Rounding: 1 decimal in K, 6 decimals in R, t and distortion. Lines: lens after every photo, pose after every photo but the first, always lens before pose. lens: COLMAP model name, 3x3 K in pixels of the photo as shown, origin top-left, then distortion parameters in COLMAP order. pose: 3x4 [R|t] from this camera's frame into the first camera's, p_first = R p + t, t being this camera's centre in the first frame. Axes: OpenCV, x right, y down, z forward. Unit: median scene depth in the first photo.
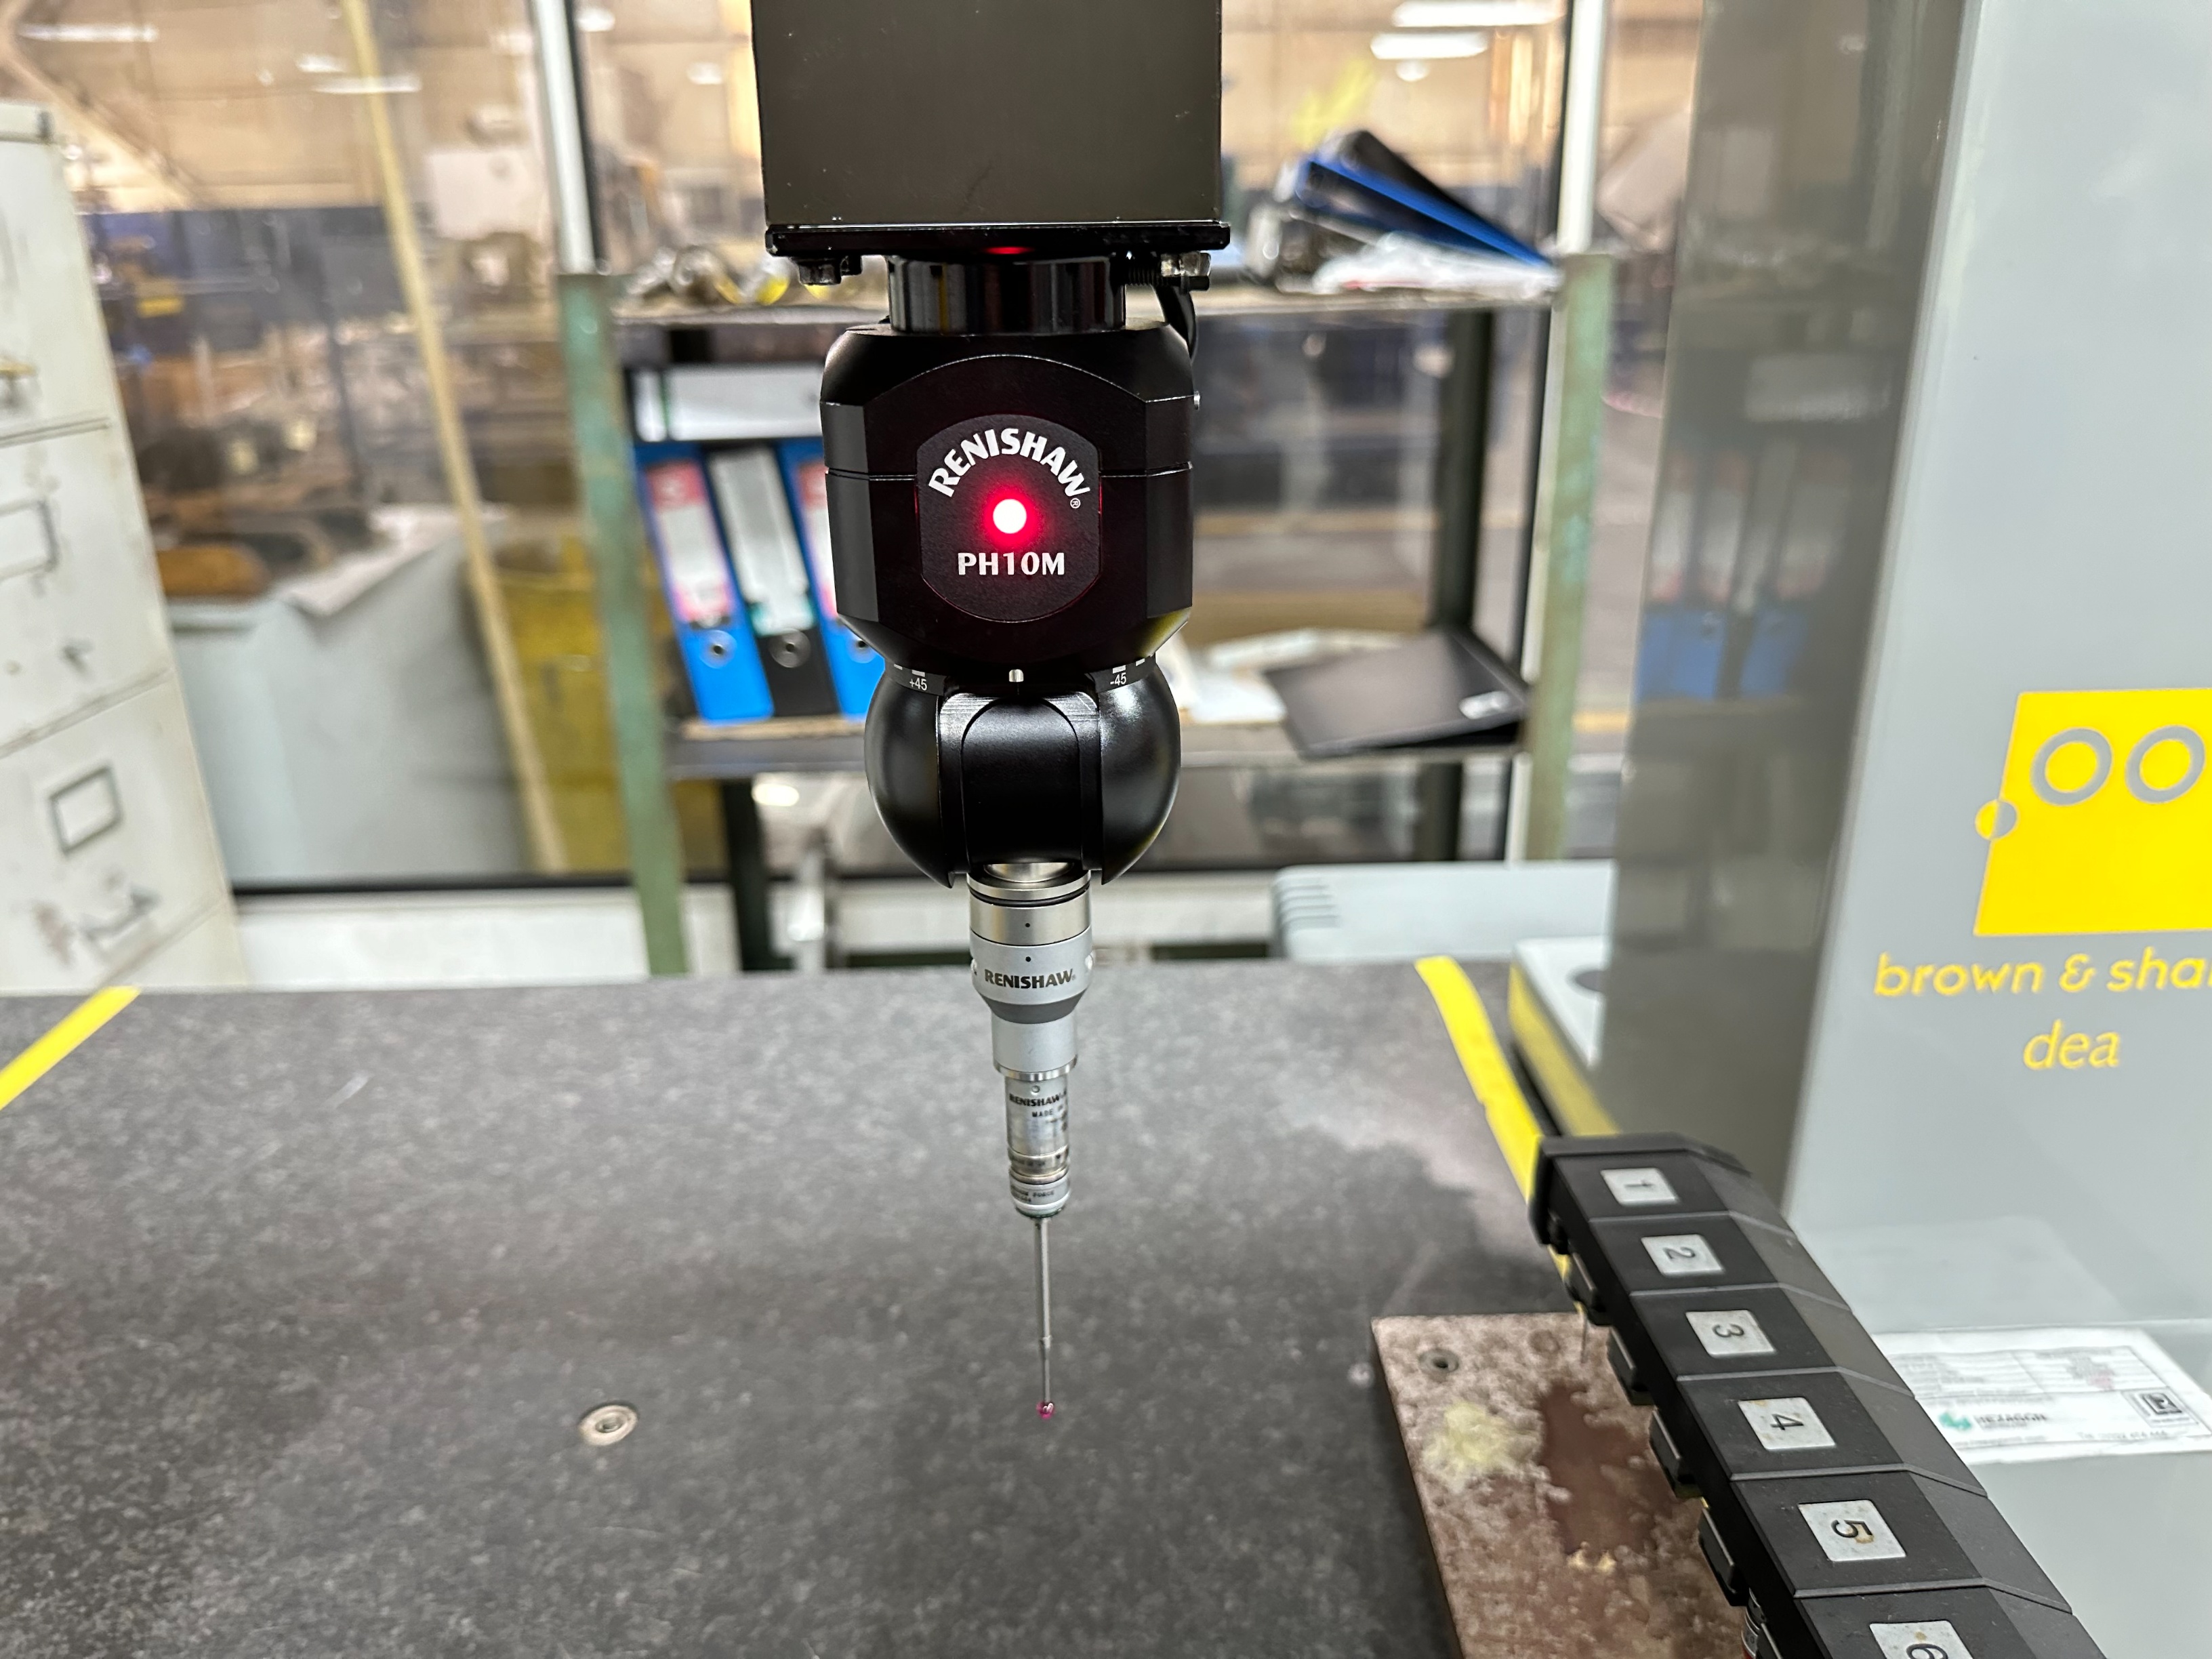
lens RADIAL K [[1662.6, 0, 1112.0], [0, 1662.6, 845.1], [0, 0, 1]] dist [-0.047091, 0.010702]
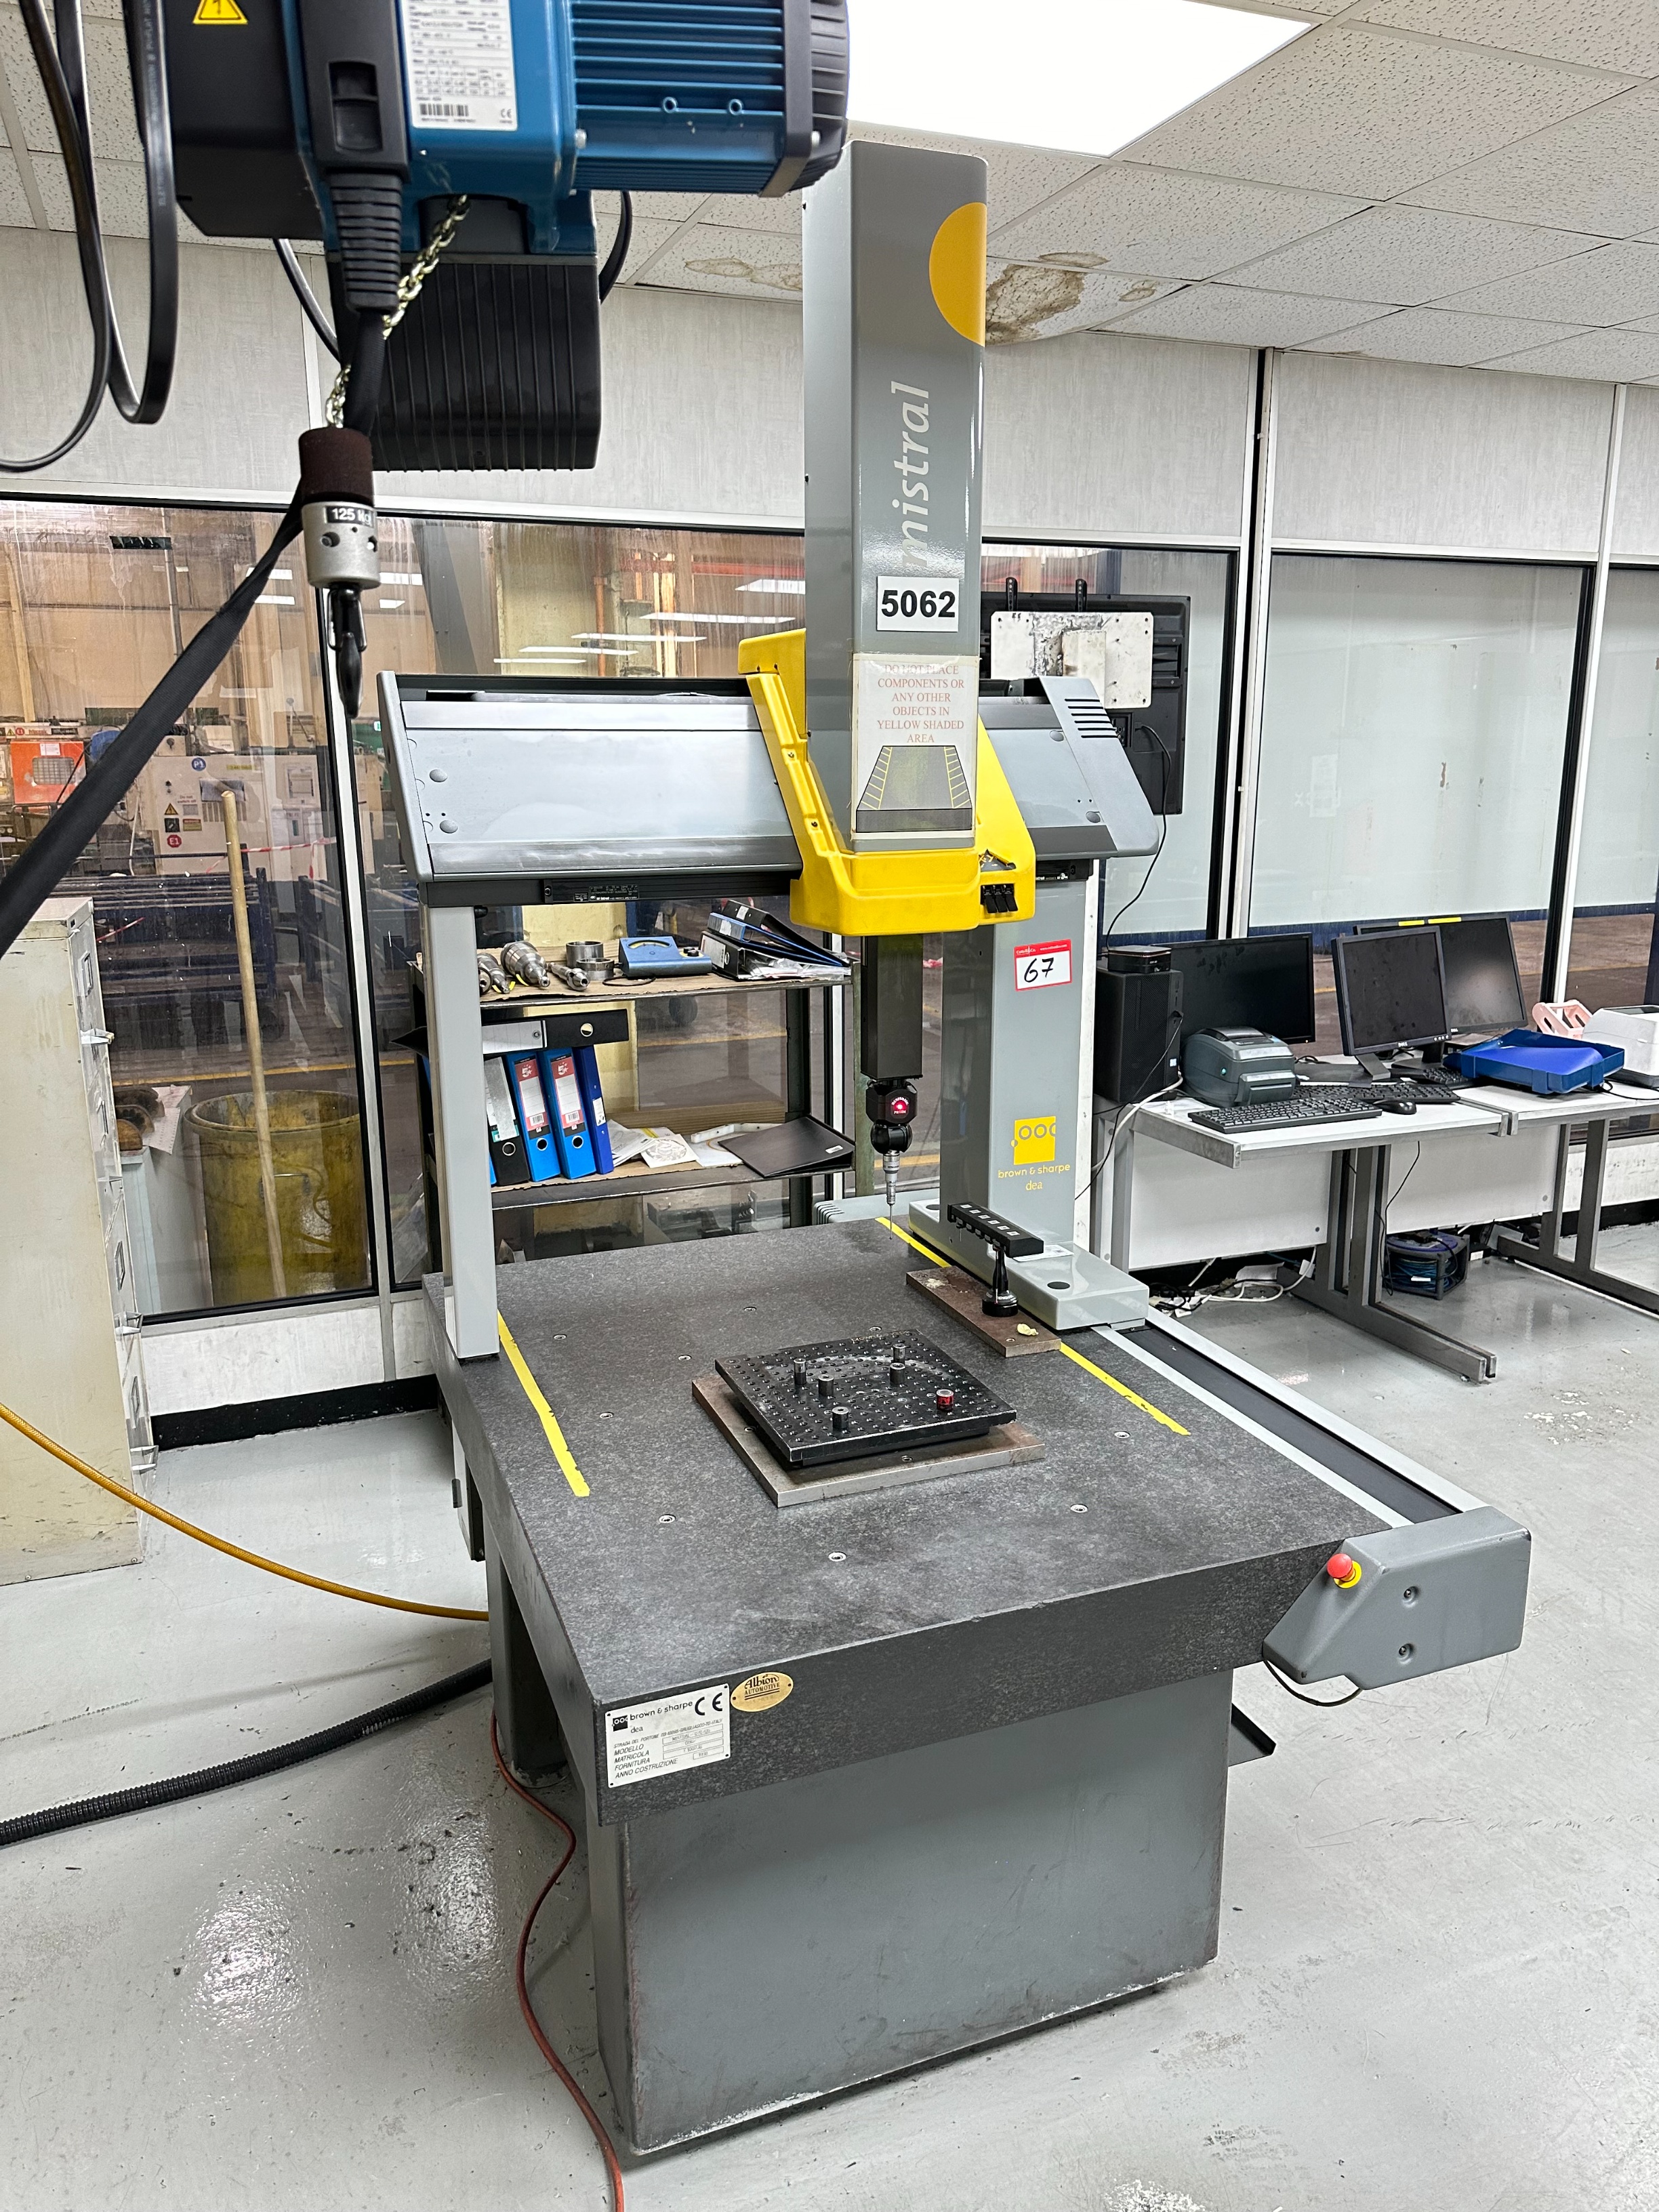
lens RADIAL K [[1556.5, 0, 821.7], [0, 1556.5, 1107.6], [0, 0, 1]] dist [0.039828, -0.045282]
pose [[0.942745, -0.071073, 0.325855, -1.578535], [0.114939, 0.986412, -0.117387, 0.359884], [-0.313084, 0.148119, 0.938104, -3.322838]]
